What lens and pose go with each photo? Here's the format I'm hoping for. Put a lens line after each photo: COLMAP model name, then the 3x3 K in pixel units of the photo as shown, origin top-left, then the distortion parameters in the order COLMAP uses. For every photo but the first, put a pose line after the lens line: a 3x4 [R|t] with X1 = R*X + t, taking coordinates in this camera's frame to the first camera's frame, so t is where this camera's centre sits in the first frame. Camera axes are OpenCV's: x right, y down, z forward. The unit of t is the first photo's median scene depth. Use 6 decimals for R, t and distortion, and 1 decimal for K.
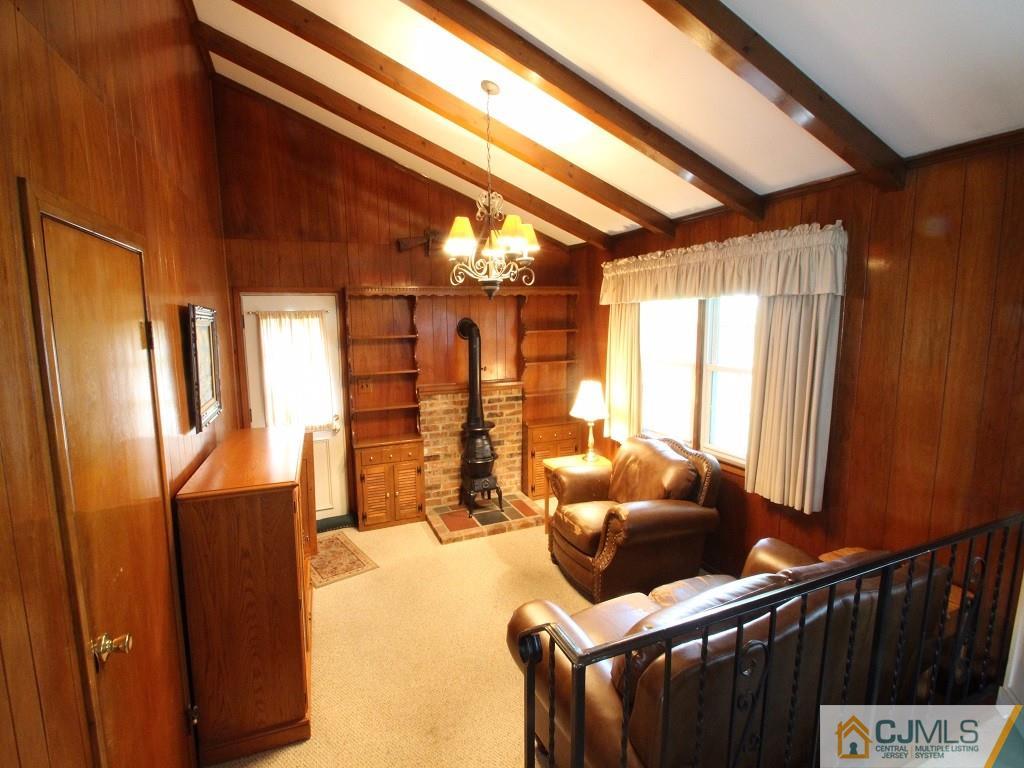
lens RADIAL K [[485.0, 0, 491.7], [0, 485.0, 378.1], [0, 0, 1]] dist [0.002356, -0.008697]
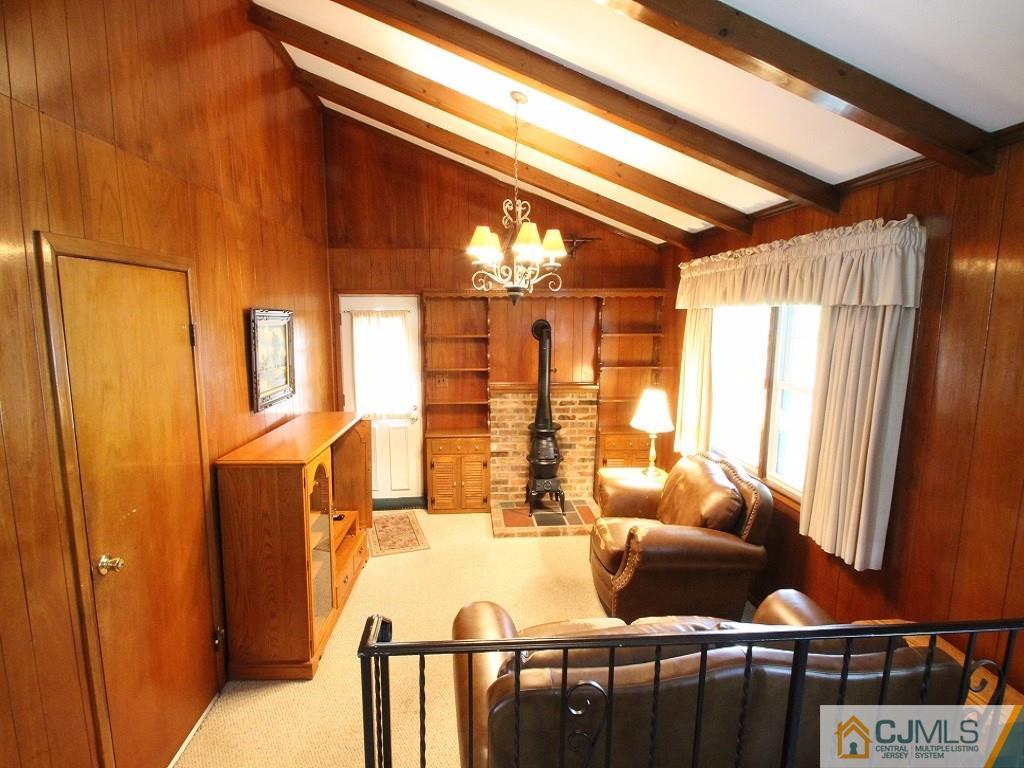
lens RADIAL K [[485.0, 0, 491.7], [0, 485.0, 378.1], [0, 0, 1]] dist [0.002356, -0.008697]
pose [[0.946860, 0.059846, -0.316029, 0.200997], [-0.056163, 0.998206, 0.020758, -0.019808], [0.316704, -0.001906, 0.948523, 0.012531]]
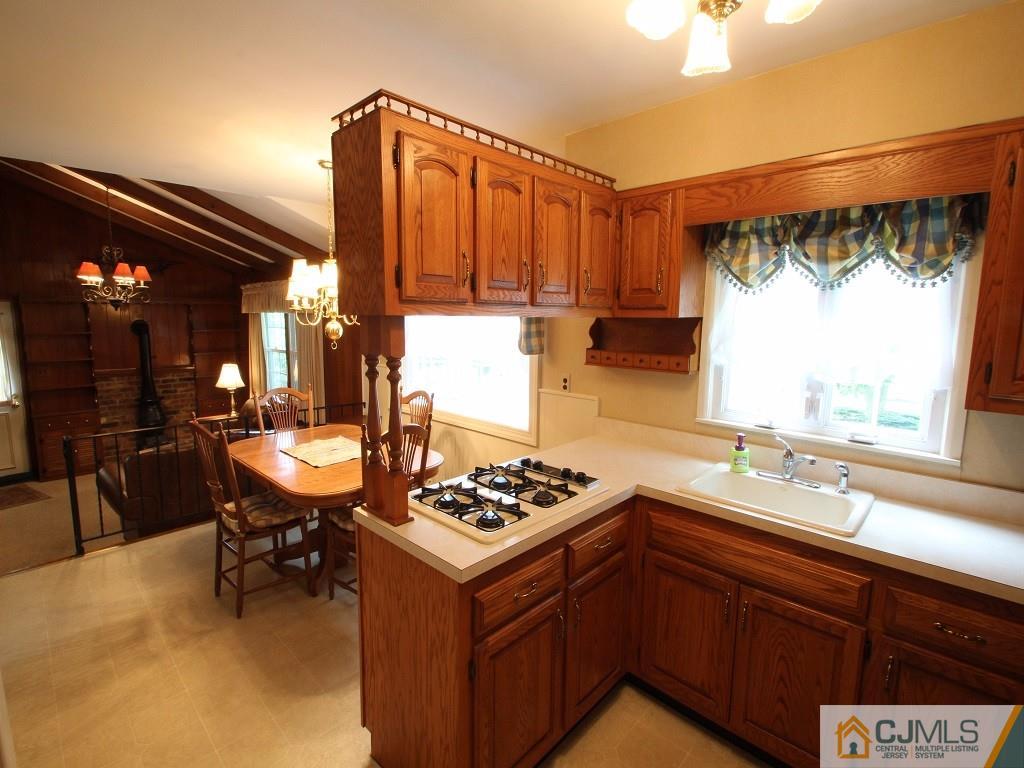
lens RADIAL K [[481.7, 0, 511.1], [0, 481.7, 378.4], [0, 0, 1]] dist [-0.000654, -0.014253]
pose [[0.911101, -0.023925, 0.411489, 0.384812], [0.022589, 0.999712, 0.008110, 0.058528], [-0.411565, 0.001906, 0.911379, -0.724299]]
